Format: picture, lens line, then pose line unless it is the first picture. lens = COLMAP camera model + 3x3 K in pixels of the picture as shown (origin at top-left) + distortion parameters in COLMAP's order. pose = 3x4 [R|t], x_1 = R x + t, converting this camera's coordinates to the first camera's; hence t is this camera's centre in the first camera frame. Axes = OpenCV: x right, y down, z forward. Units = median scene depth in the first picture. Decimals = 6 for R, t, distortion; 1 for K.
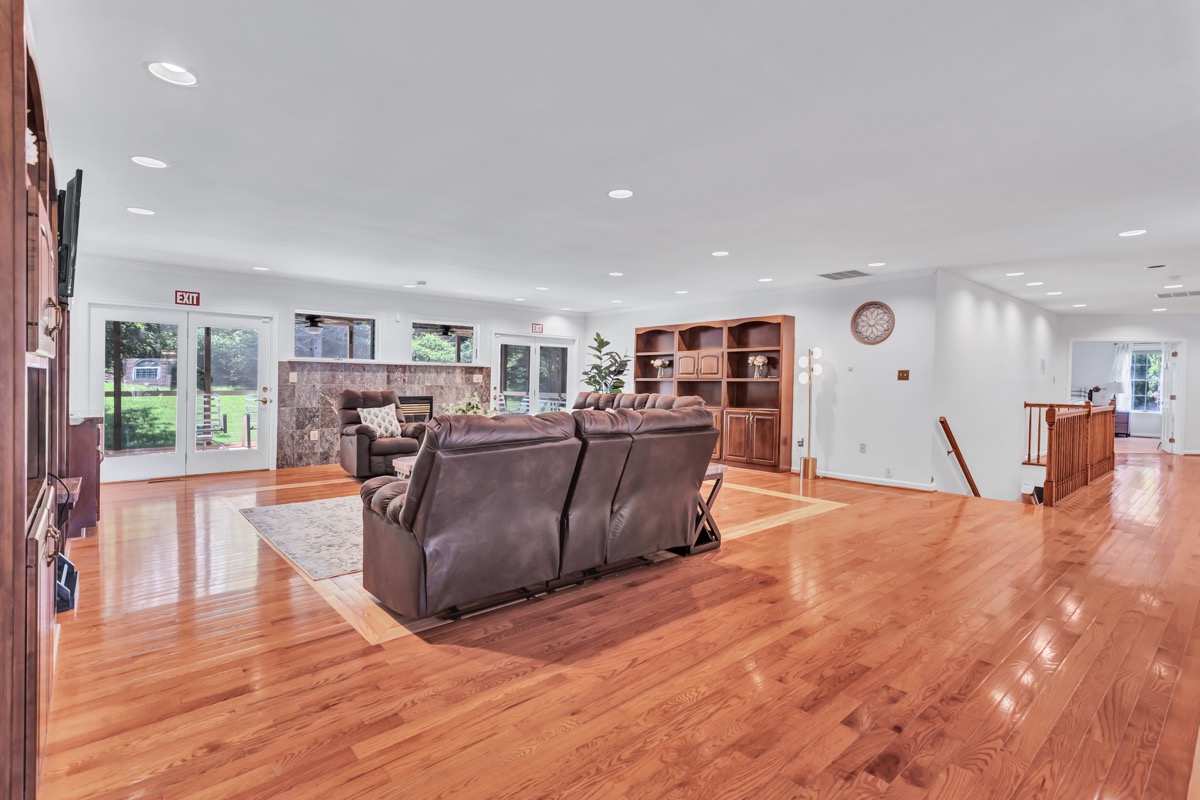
lens RADIAL K [[576.7, 0, 594.6], [0, 576.7, 394.1], [0, 0, 1]] dist [0.000181, 0.000641]
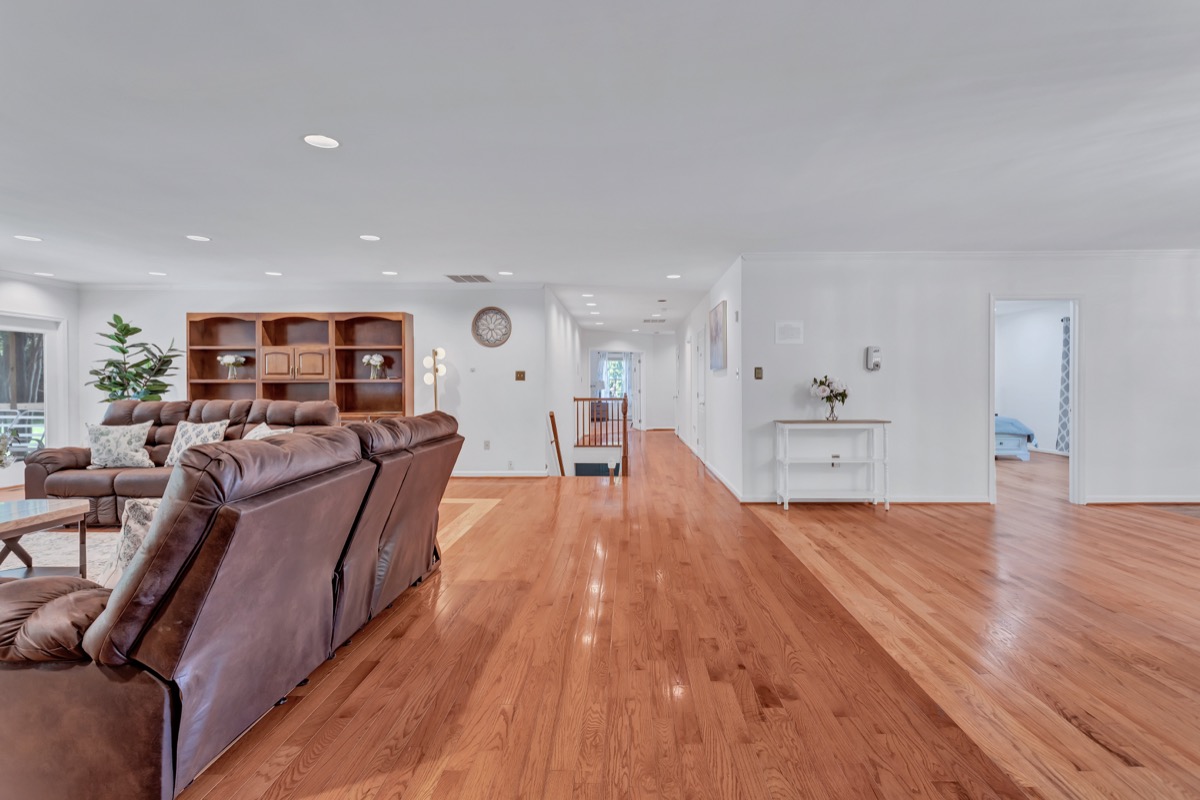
lens RADIAL K [[576.9, 0, 628.2], [0, 576.9, 393.1], [0, 0, 1]] dist [0.000263, 0.000096]
pose [[0.661958, -0.021774, 0.749225, -0.143162], [0.023638, 0.999687, 0.008167, -0.003483], [-0.749168, 0.012304, 0.662266, 0.098111]]
